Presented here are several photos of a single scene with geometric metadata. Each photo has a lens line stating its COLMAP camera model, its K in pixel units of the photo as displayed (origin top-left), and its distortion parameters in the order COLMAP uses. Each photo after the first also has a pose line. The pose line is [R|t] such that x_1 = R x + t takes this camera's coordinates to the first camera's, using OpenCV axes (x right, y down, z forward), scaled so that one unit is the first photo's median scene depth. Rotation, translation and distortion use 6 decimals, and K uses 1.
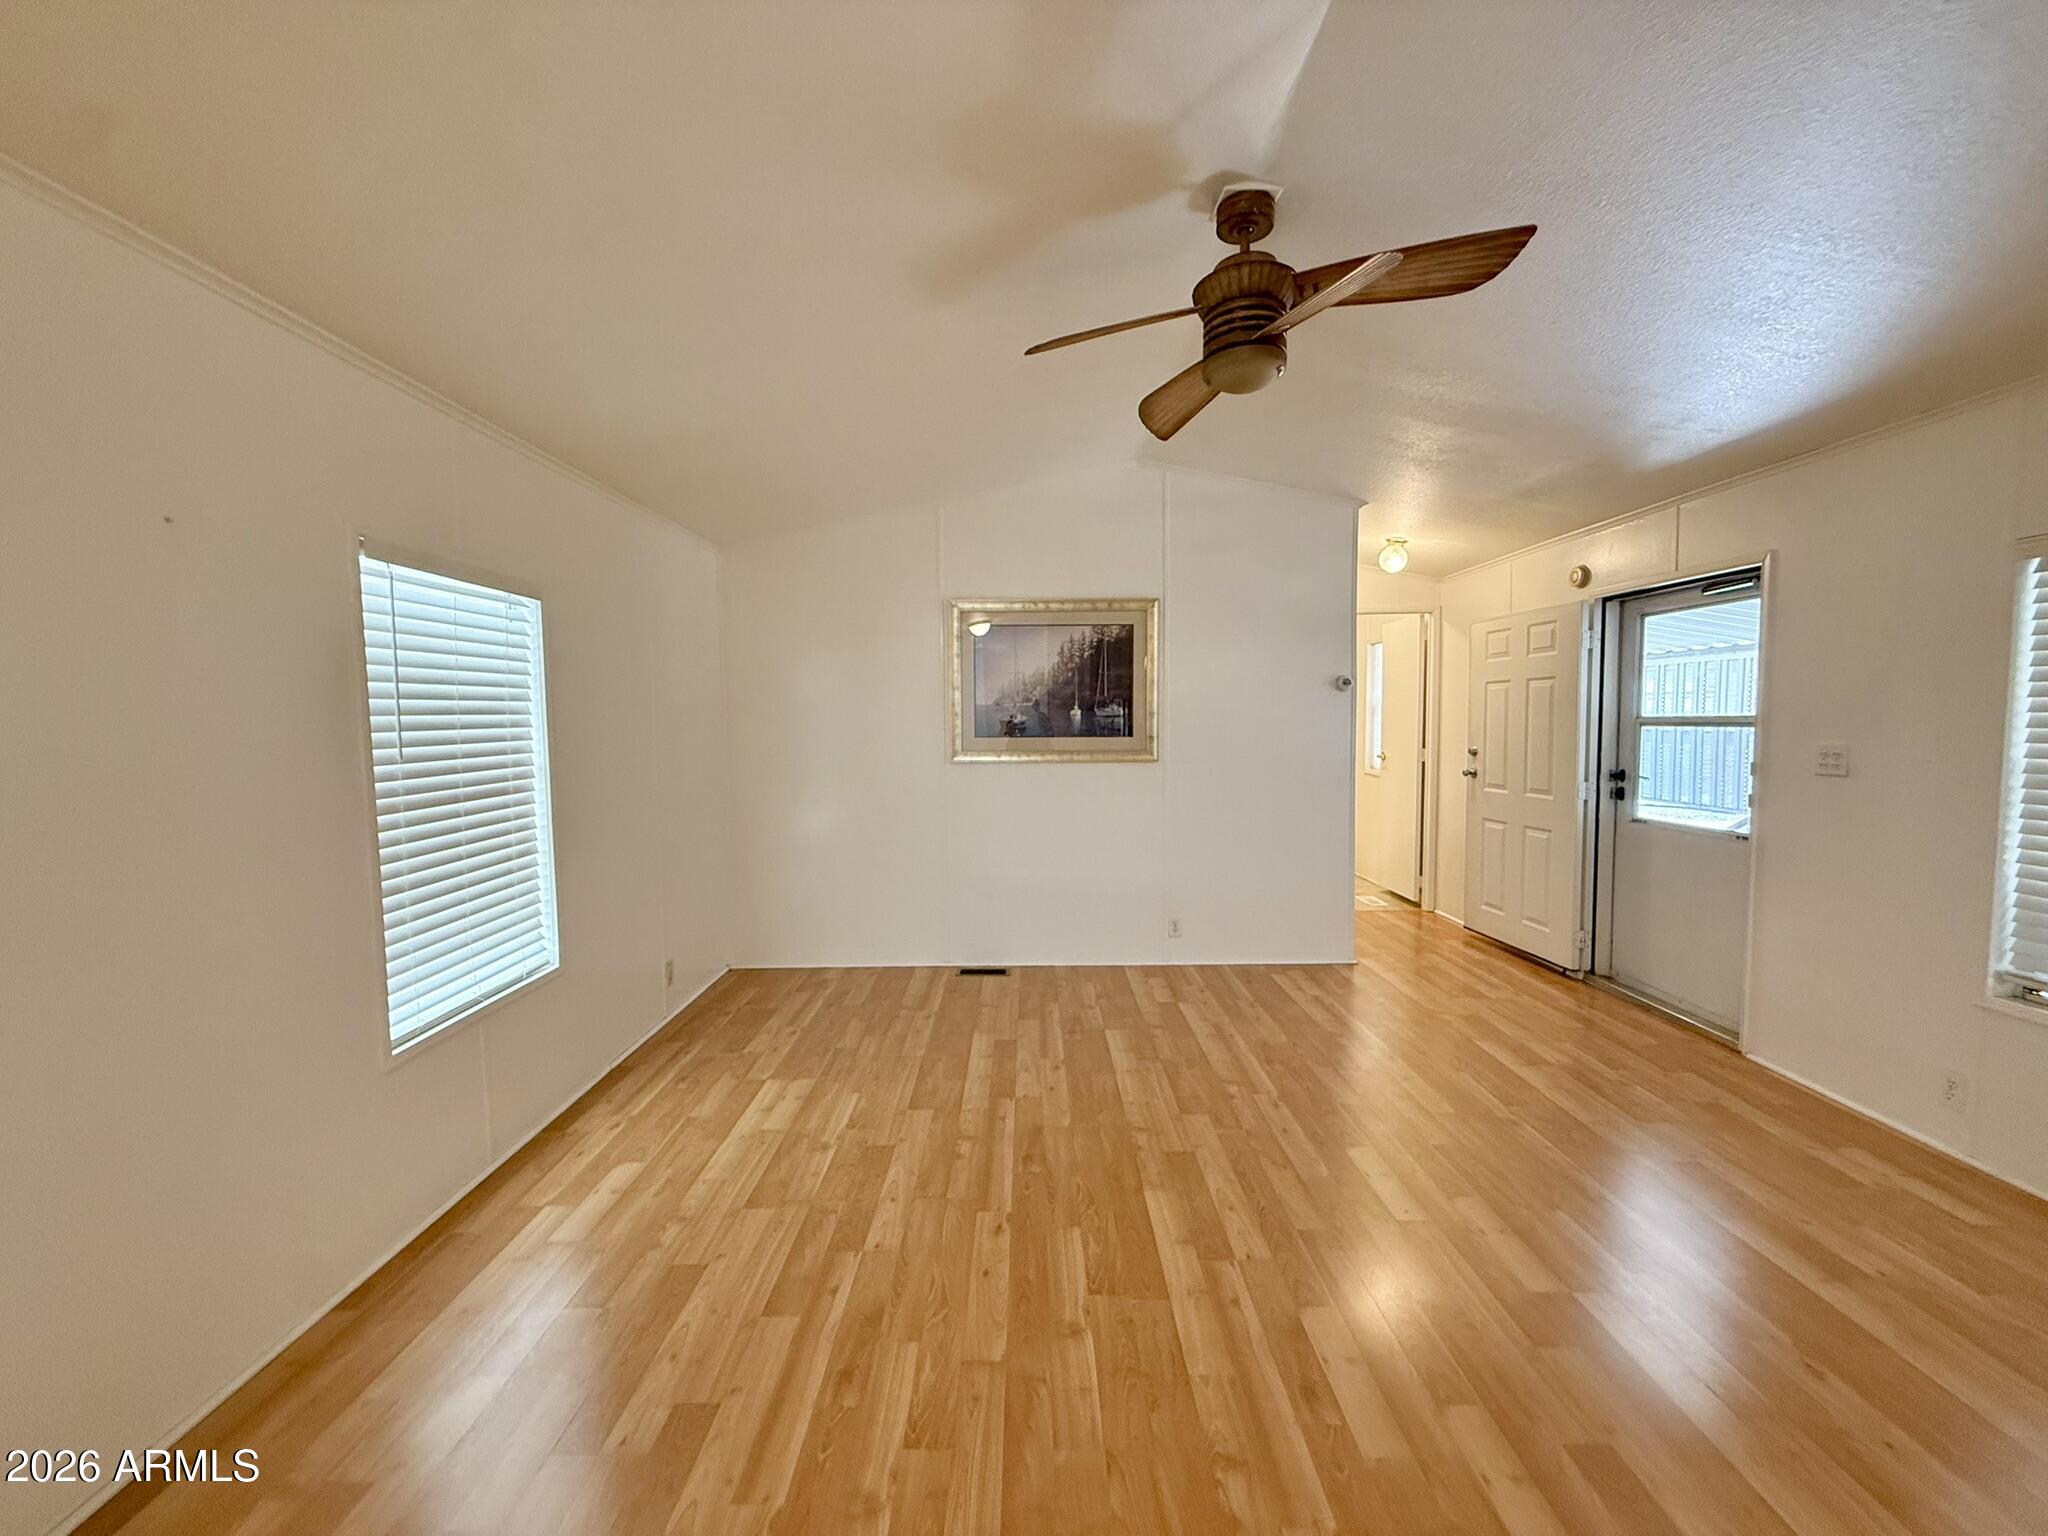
lens RADIAL K [[809.3, 0, 1017.5], [0, 809.3, 772.0], [0, 0, 1]] dist [-0.003411, 0.001031]
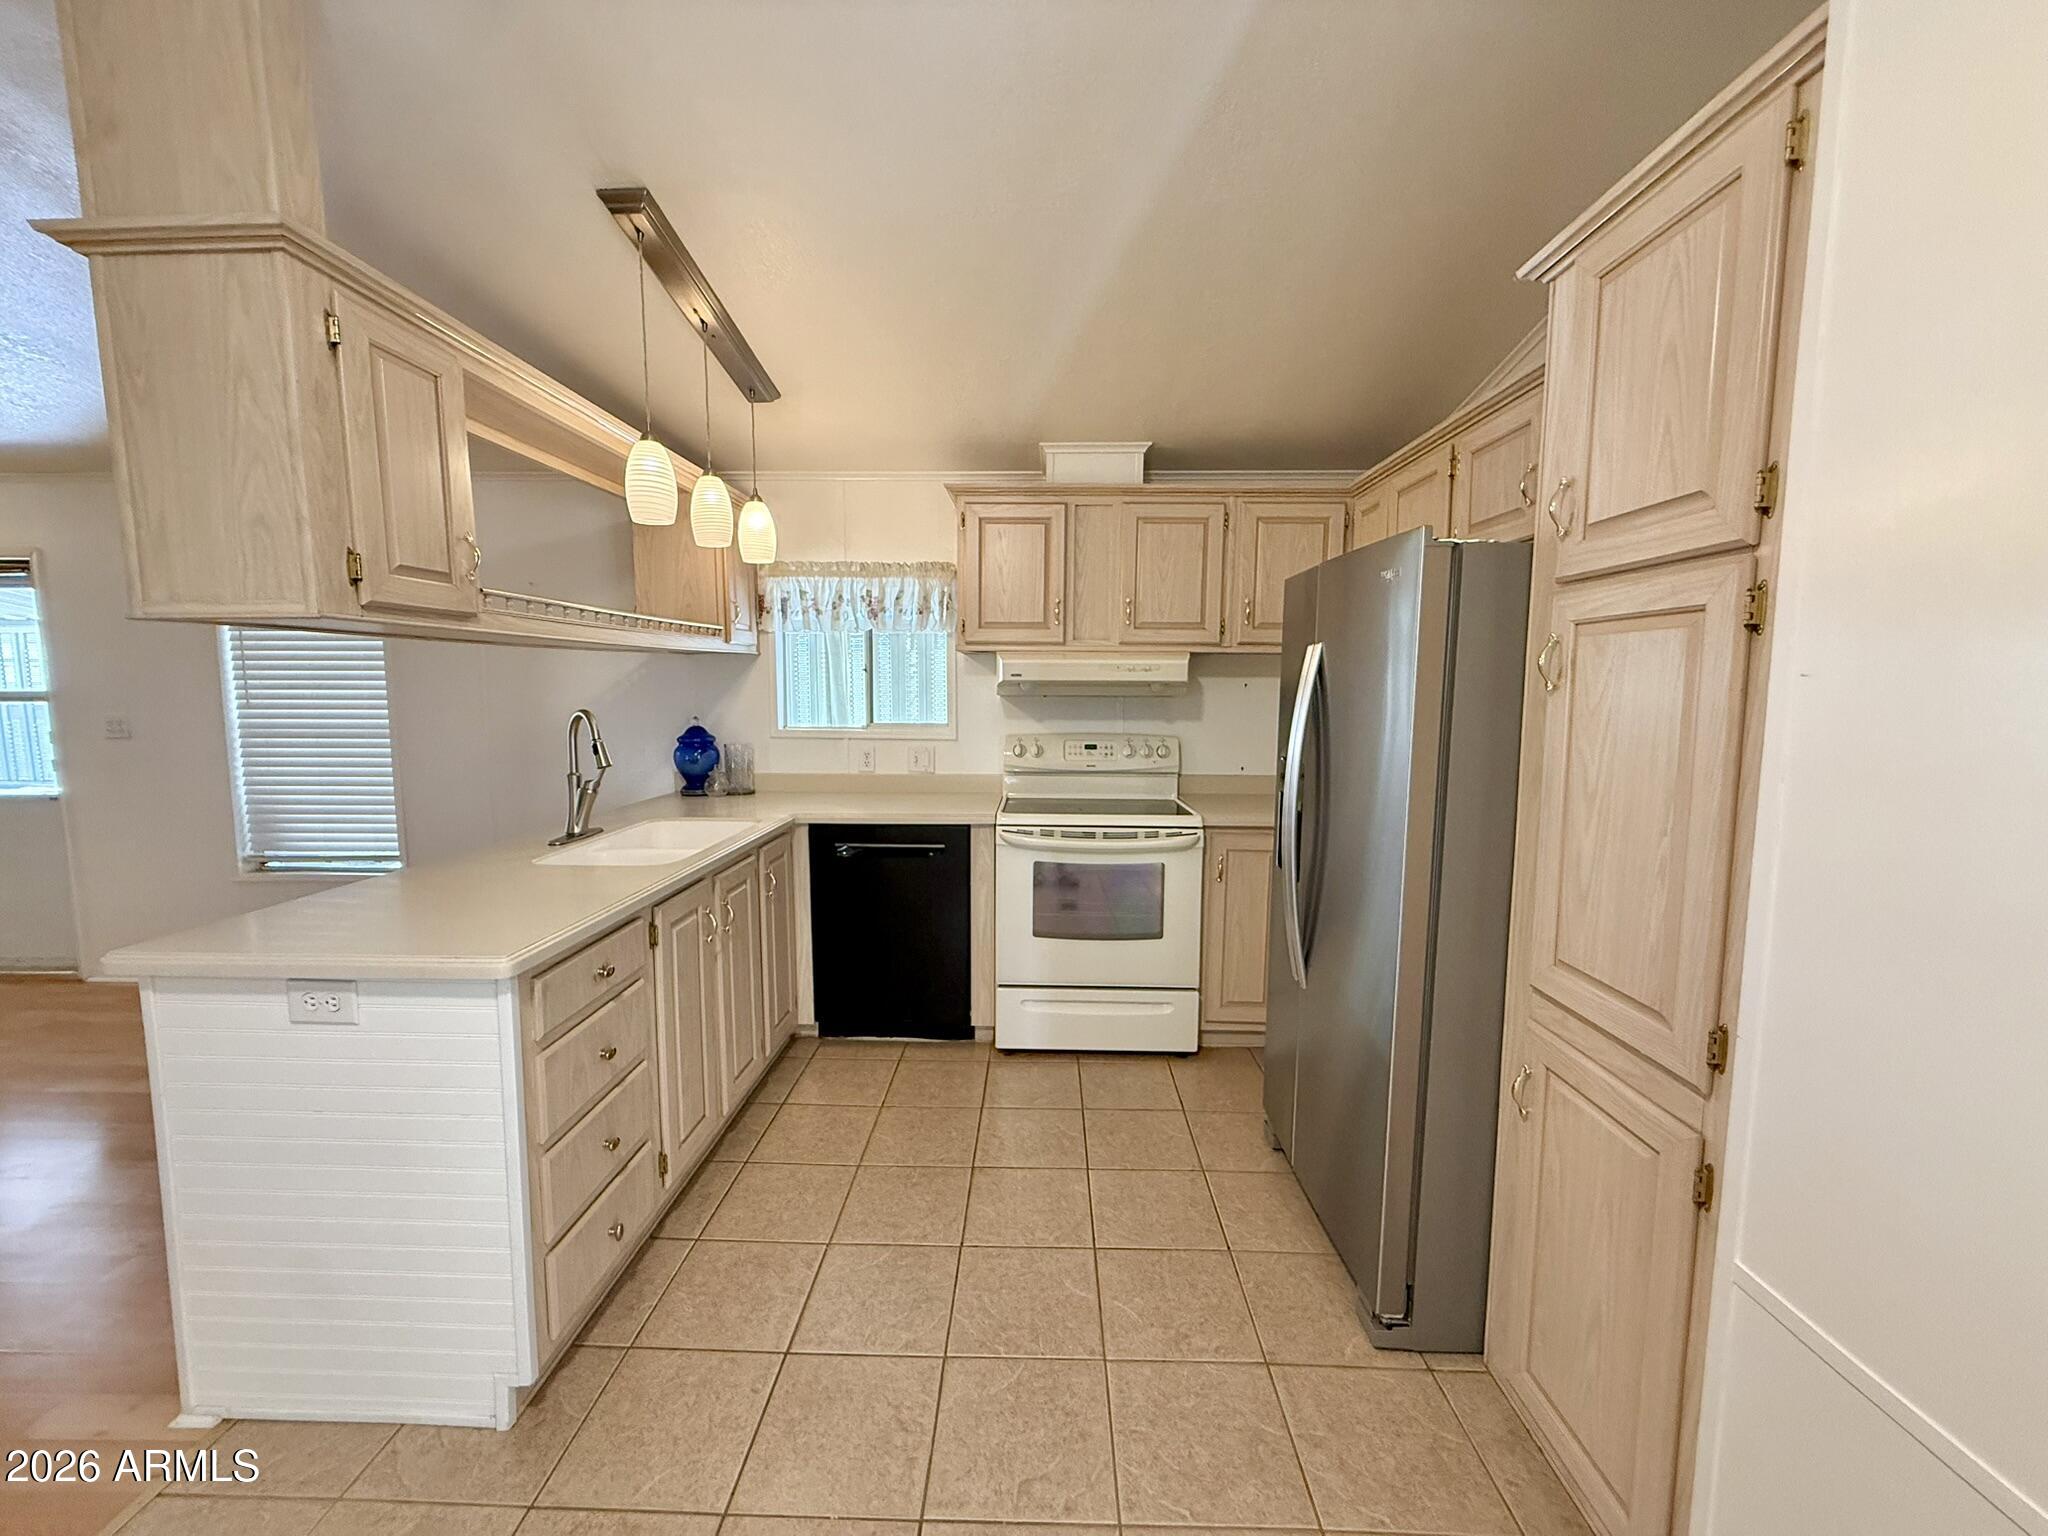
lens RADIAL K [[809.3, 0, 1022.4], [0, 809.3, 766.0], [0, 0, 1]] dist [-0.003411, 0.001031]
pose [[0.009537, -0.092470, 0.995670, -0.219272], [0.064943, 0.993670, 0.091663, 0.020099], [-0.997843, 0.063787, 0.015482, -0.383891]]
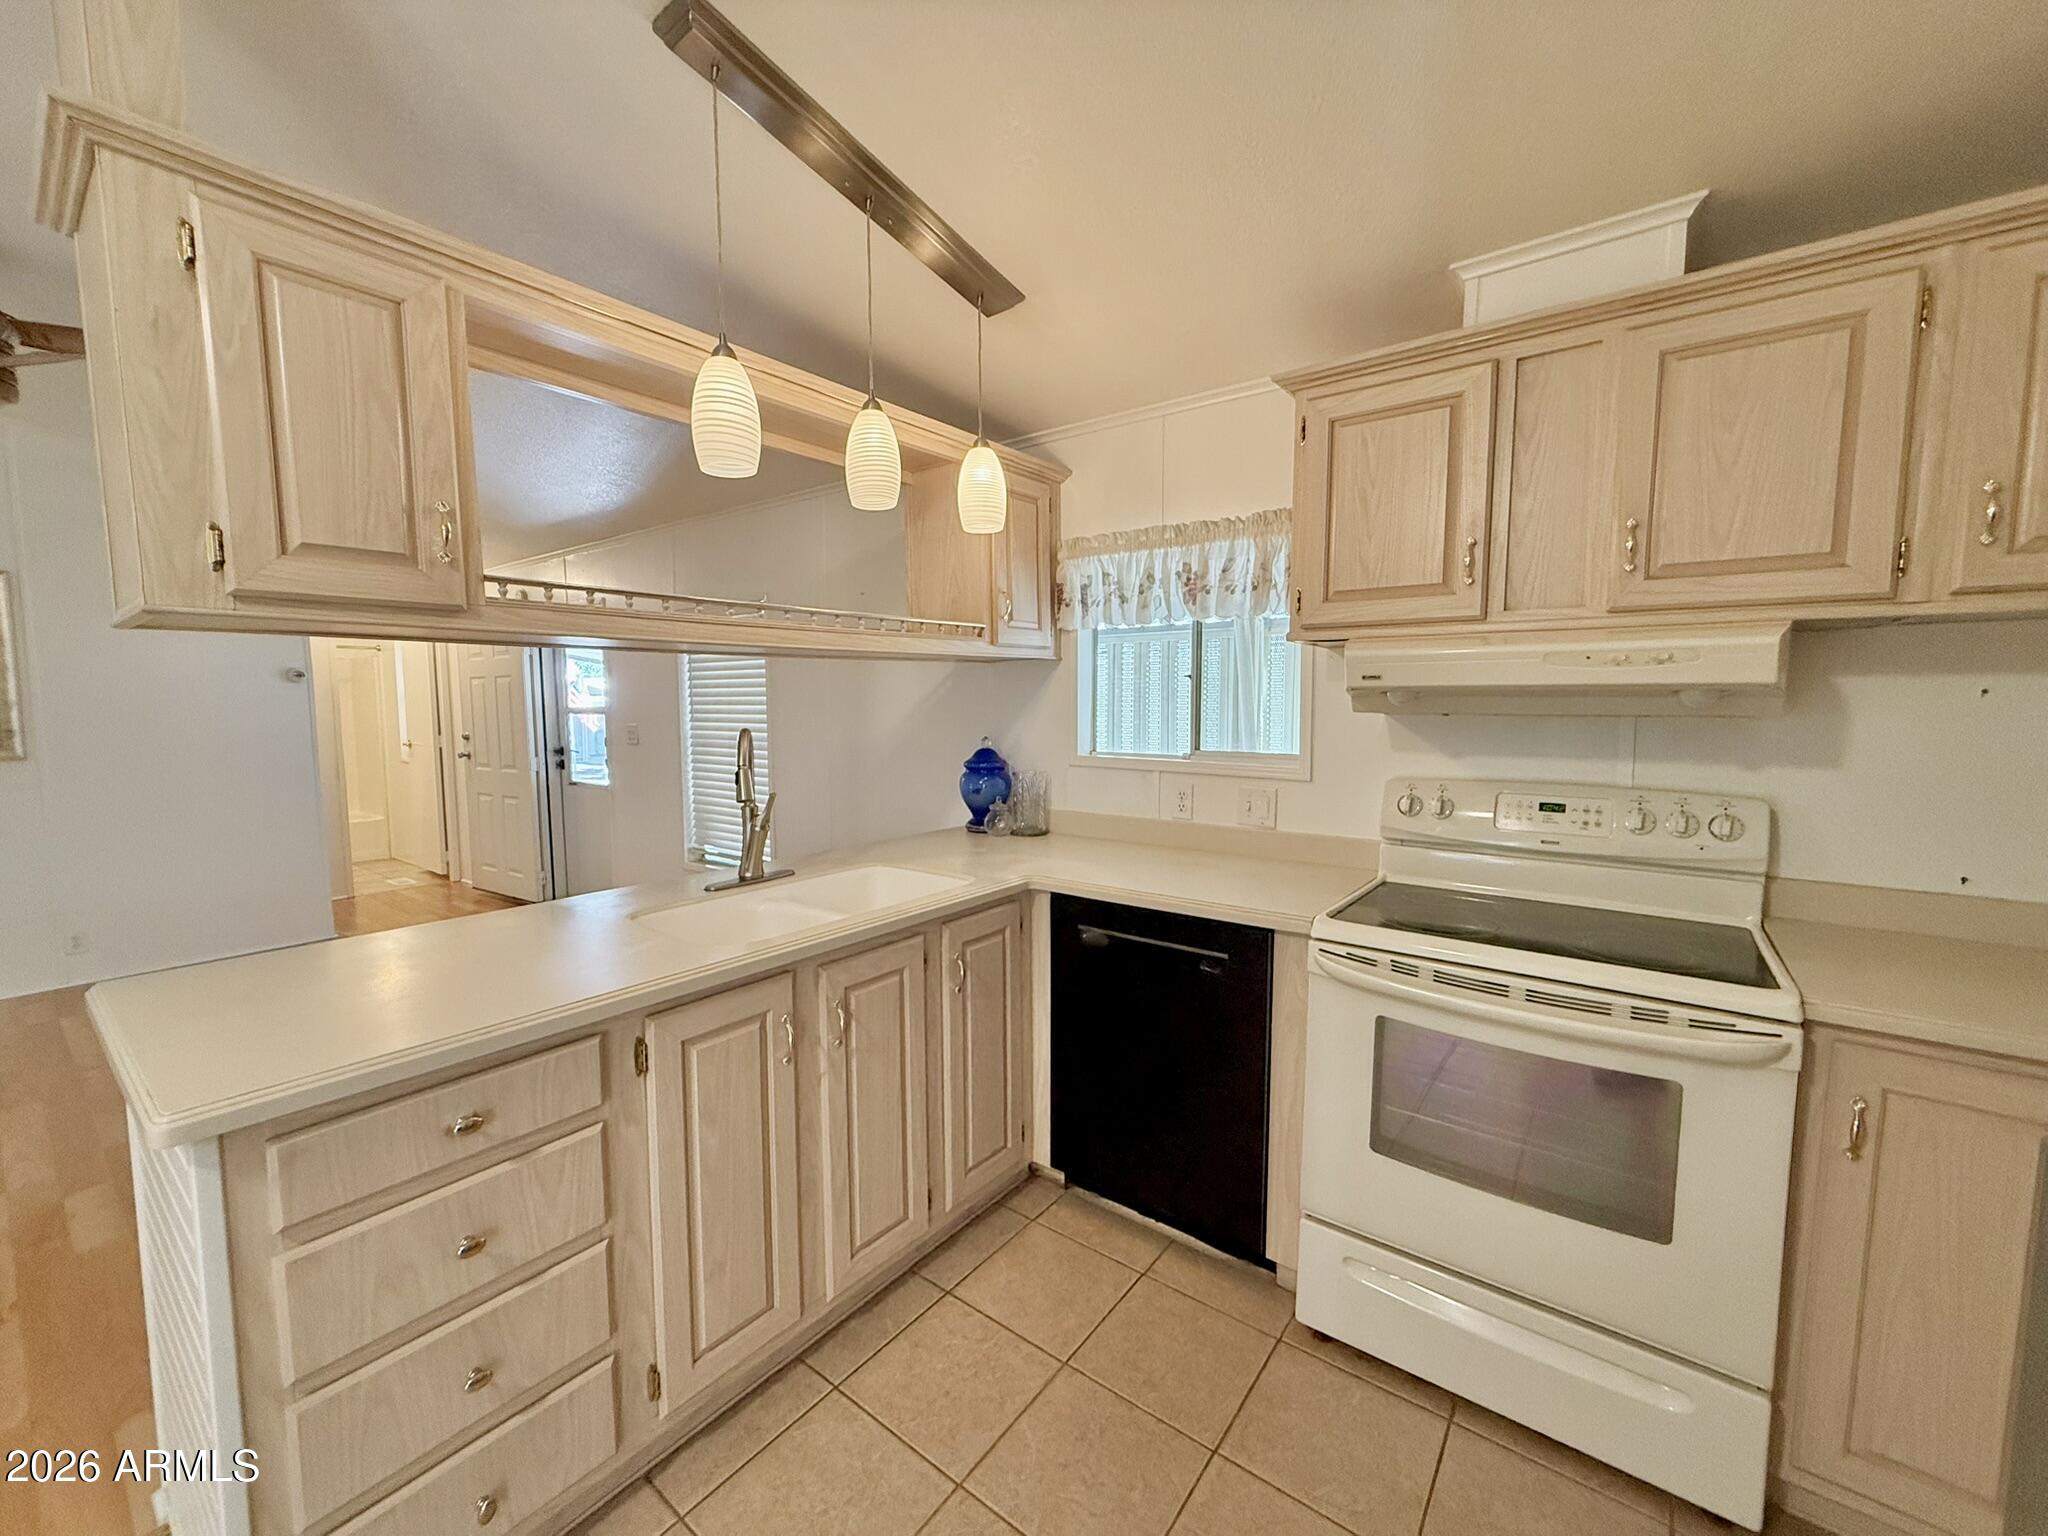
lens RADIAL K [[809.3, 0, 1023.4], [0, 809.3, 766.7], [0, 0, 1]] dist [-0.003411, 0.001031]
pose [[0.593329, -0.059451, 0.802762, 0.151294], [0.052716, 0.997998, 0.034947, 0.028920], [-0.803232, 0.021583, 0.595275, -0.499643]]
